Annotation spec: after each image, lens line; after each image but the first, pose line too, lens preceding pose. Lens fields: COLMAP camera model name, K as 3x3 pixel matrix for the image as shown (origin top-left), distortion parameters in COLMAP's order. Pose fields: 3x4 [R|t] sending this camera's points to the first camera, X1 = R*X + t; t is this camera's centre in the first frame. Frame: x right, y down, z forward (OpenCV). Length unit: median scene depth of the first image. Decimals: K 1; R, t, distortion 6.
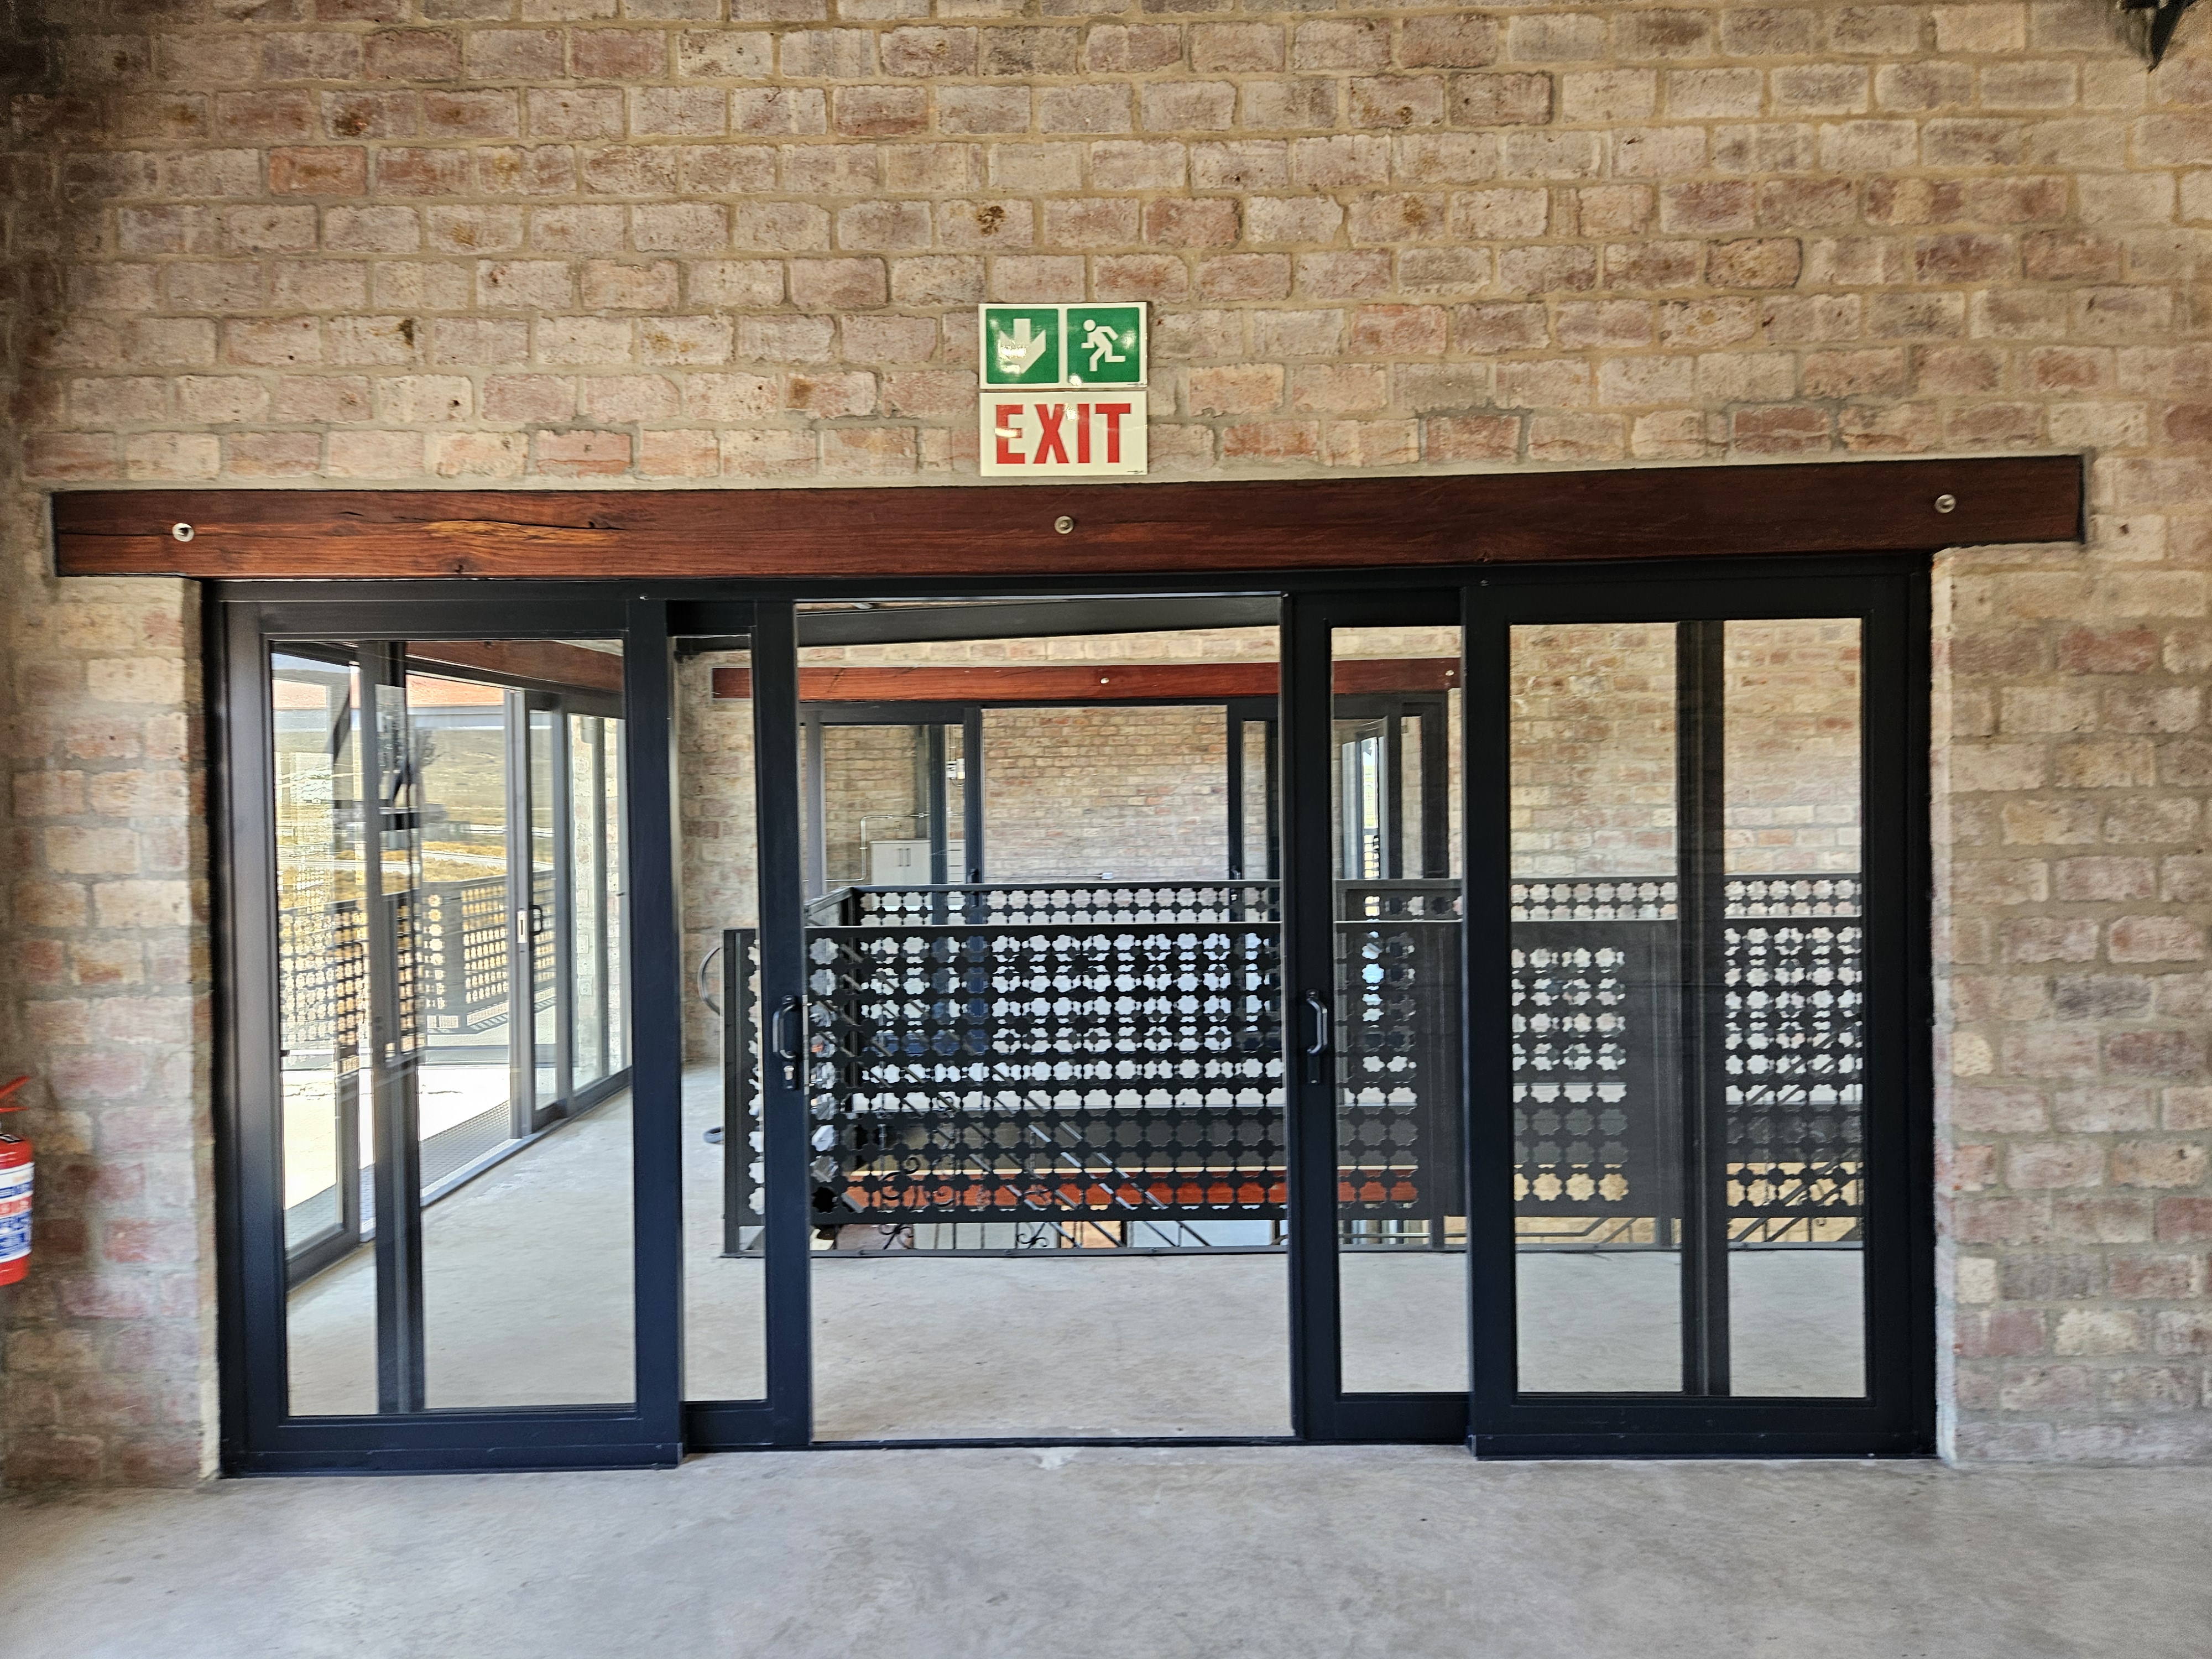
lens RADIAL K [[1498.1, 0, 1100.3], [0, 1498.1, 826.1], [0, 0, 1]] dist [0.074340, -0.055215]
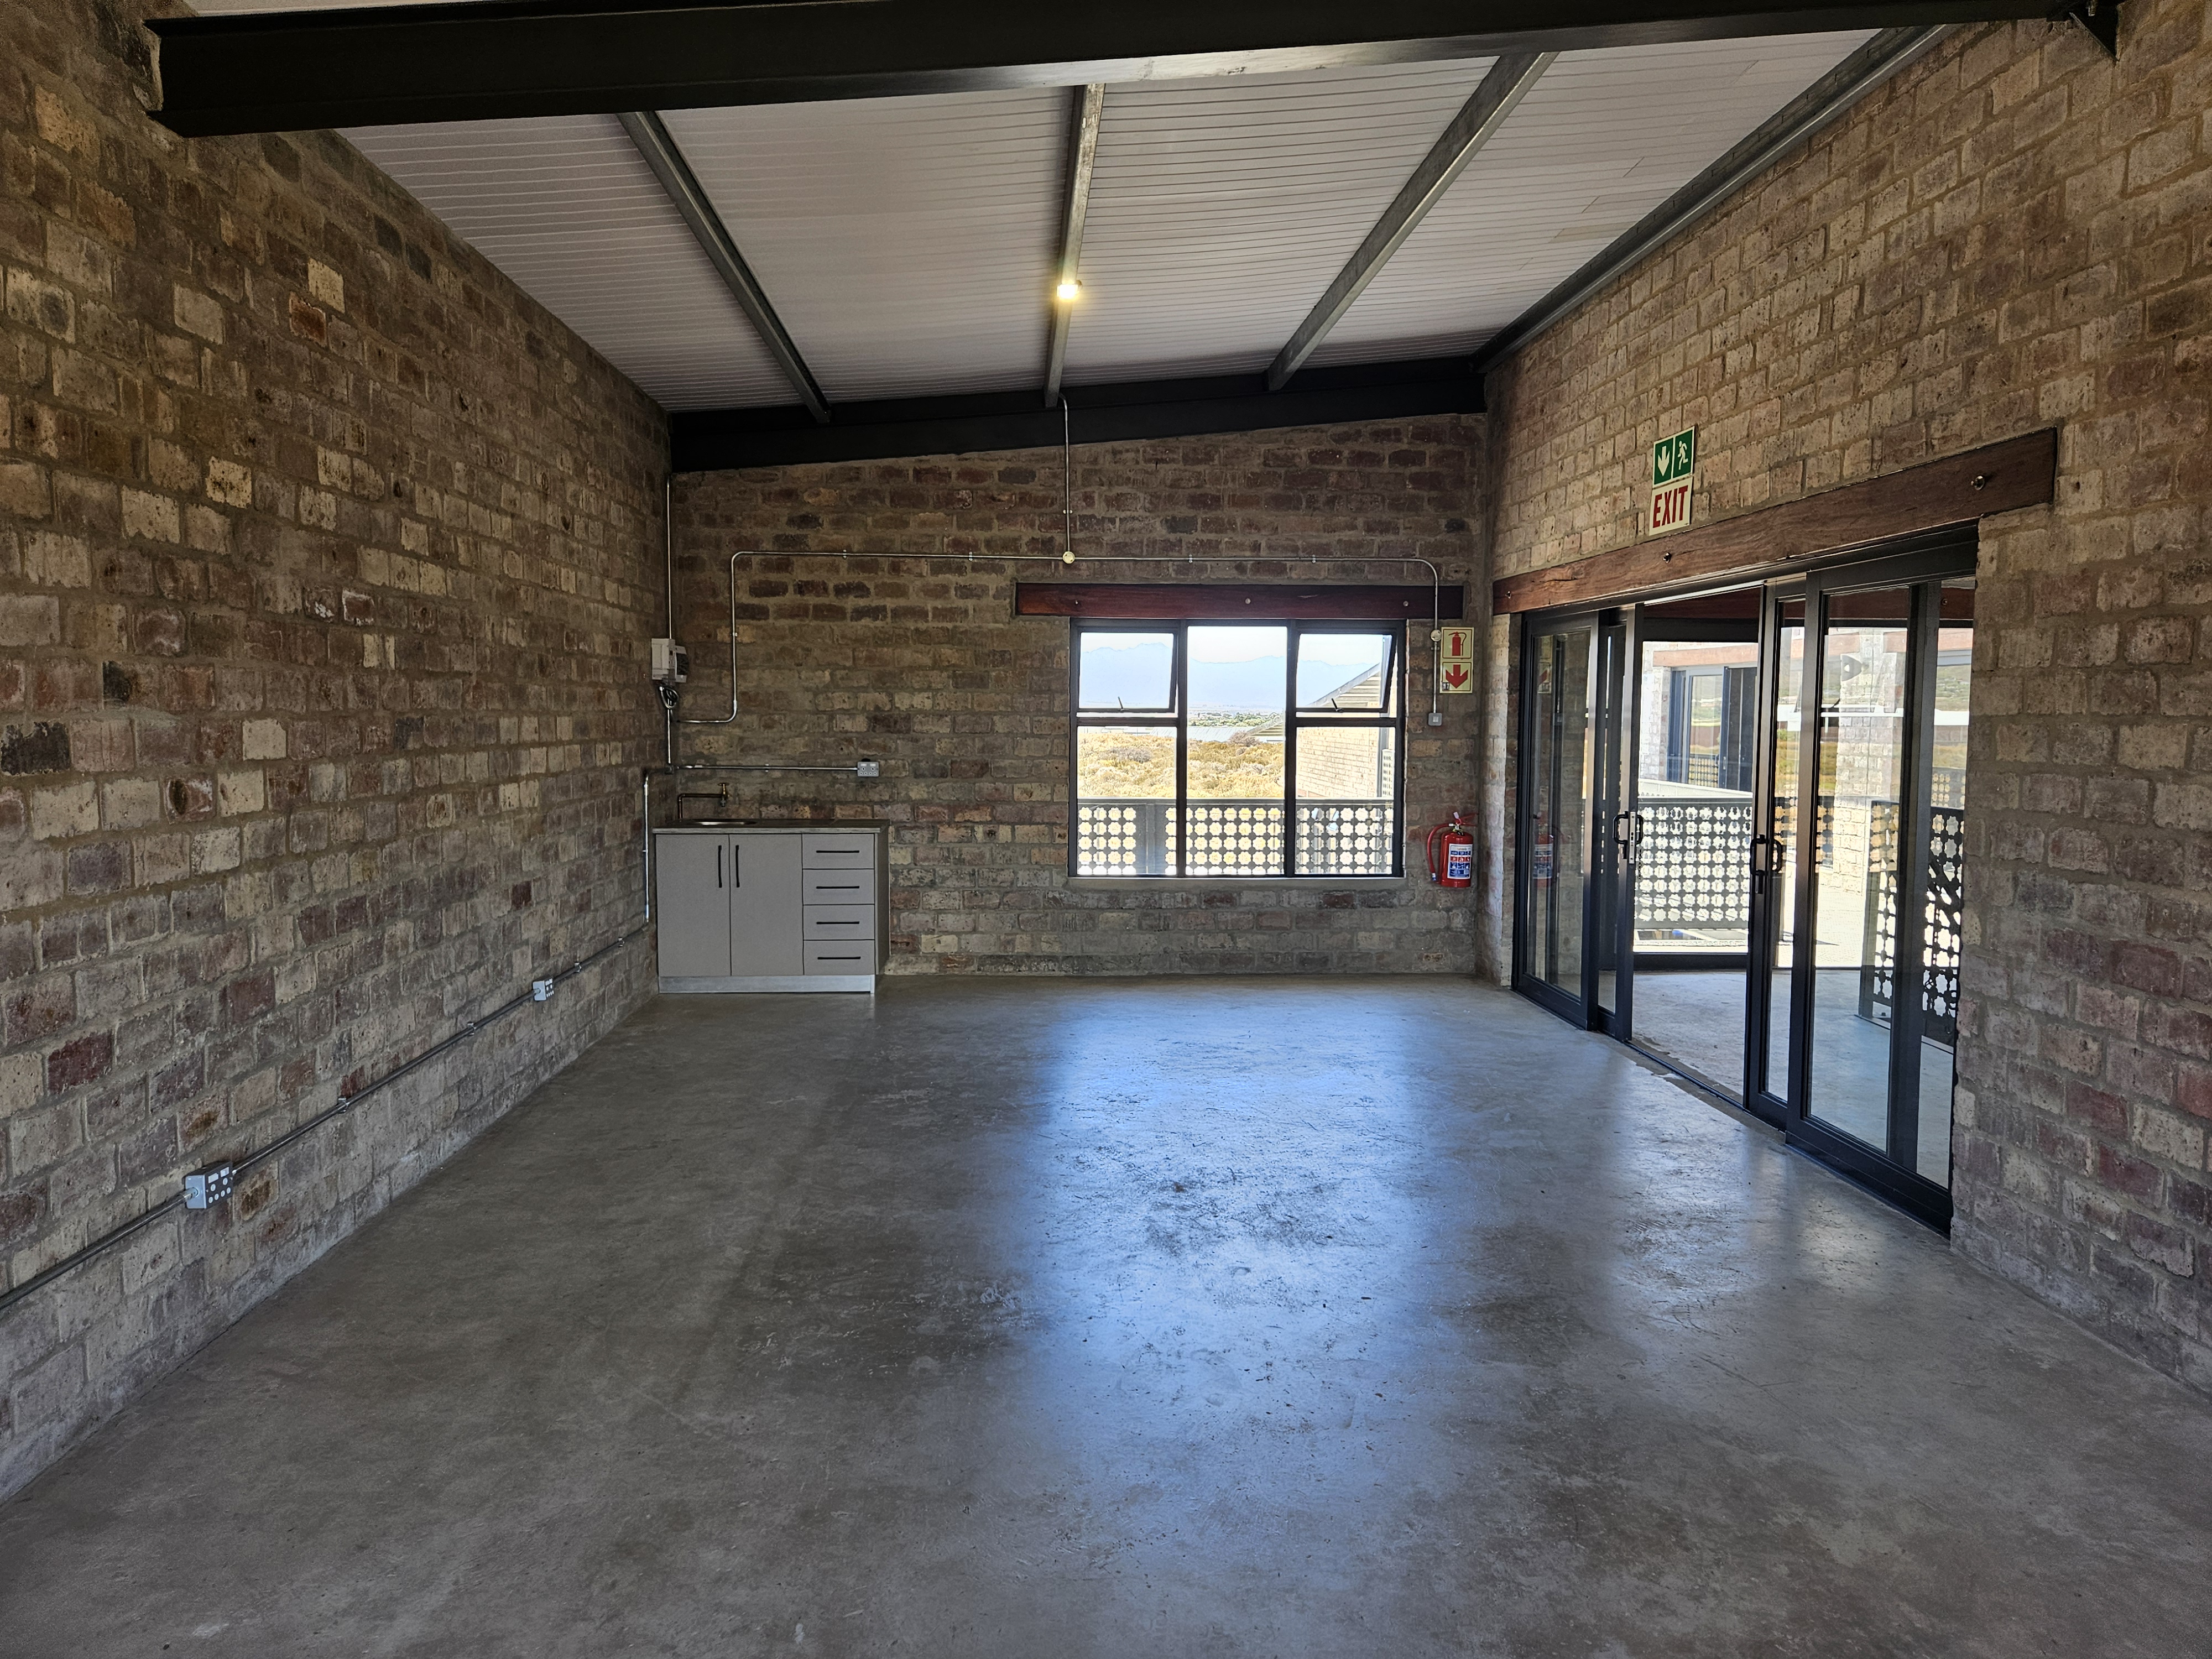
lens RADIAL K [[1498.1, 0, 1107.8], [0, 1498.1, 828.6], [0, 0, 1]] dist [0.074340, -0.055215]
pose [[0.067584, 0.092726, -0.993395, 1.760323], [-0.029413, 0.995424, 0.090914, -0.023346], [0.997280, 0.023075, 0.070002, 0.211186]]
